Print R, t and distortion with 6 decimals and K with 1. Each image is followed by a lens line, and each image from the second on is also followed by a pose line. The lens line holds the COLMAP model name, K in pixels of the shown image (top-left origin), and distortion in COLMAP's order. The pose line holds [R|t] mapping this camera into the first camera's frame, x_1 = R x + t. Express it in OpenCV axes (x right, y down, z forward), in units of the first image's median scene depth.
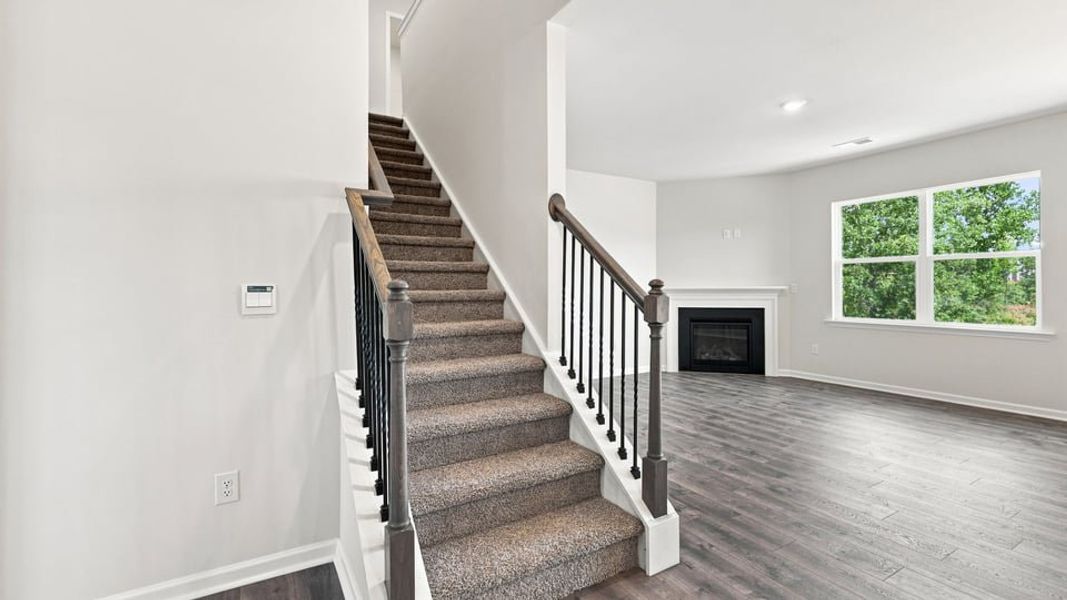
lens RADIAL K [[461.7, 0, 525.9], [0, 461.7, 292.7], [0, 0, 1]] dist [0.001644, -0.000316]
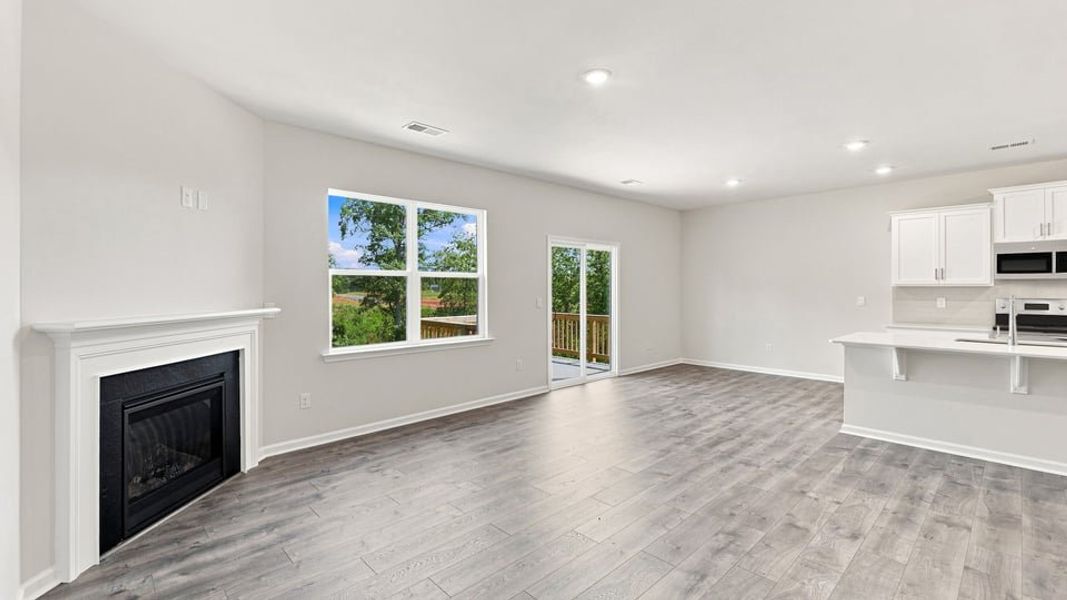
lens RADIAL K [[461.7, 0, 525.9], [0, 461.7, 292.7], [0, 0, 1]] dist [0.001644, -0.000316]
pose [[-0.218256, 0.004253, 0.975882, -0.086567], [0.024205, 0.999706, 0.001057, -0.026078], [-0.975591, 0.023851, -0.218295, 0.795716]]
